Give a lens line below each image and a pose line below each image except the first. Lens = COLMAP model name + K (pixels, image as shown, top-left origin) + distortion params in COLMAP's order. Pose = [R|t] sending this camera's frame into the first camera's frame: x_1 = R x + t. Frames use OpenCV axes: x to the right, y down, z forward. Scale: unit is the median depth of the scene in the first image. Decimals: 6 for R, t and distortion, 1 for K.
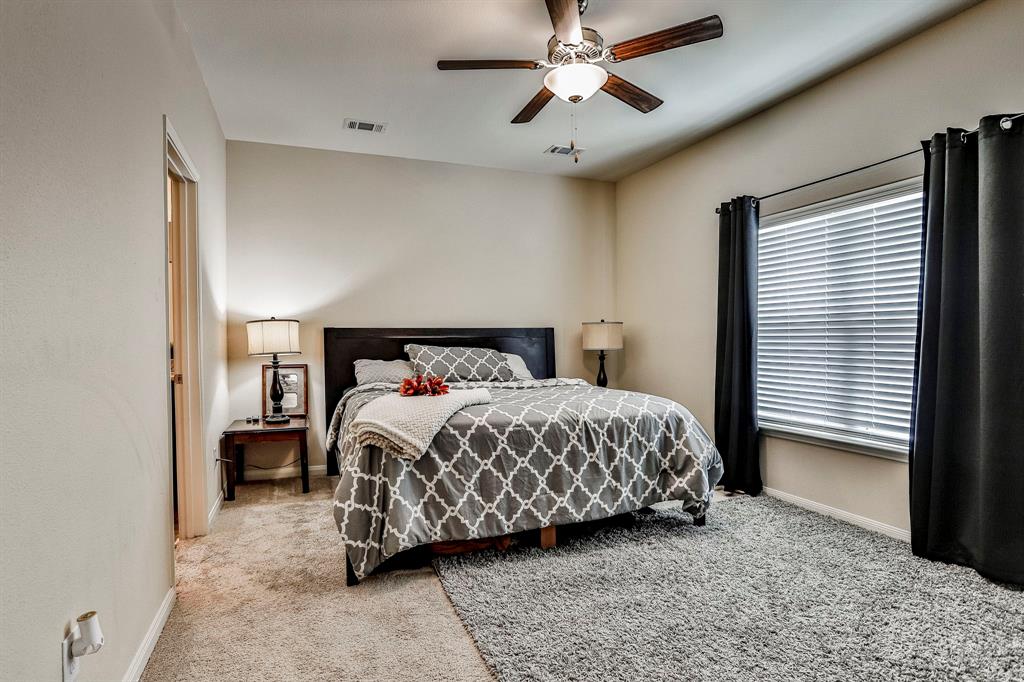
lens RADIAL K [[523.1, 0, 503.7], [0, 523.1, 343.6], [0, 0, 1]] dist [-0.028582, 0.013990]
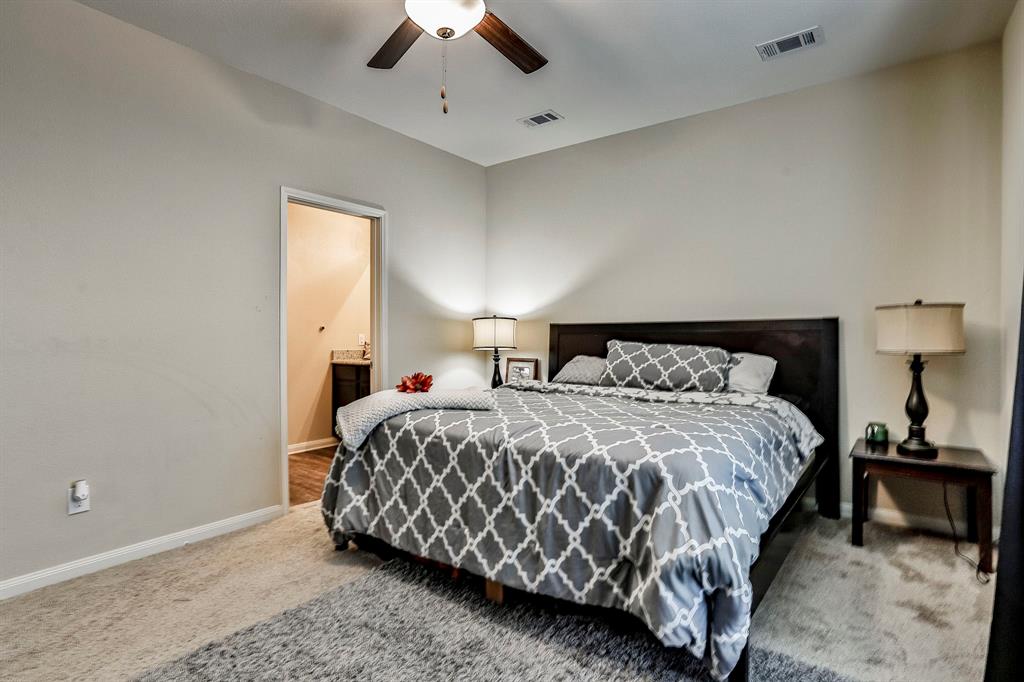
lens RADIAL K [[523.1, 0, 508.9], [0, 523.1, 336.4], [0, 0, 1]] dist [-0.028582, 0.013990]
pose [[0.541114, 0.002587, -0.840946, 0.771302], [-0.004303, 0.999991, 0.000307, -0.008634], [0.840939, 0.003452, 0.541120, 0.602709]]
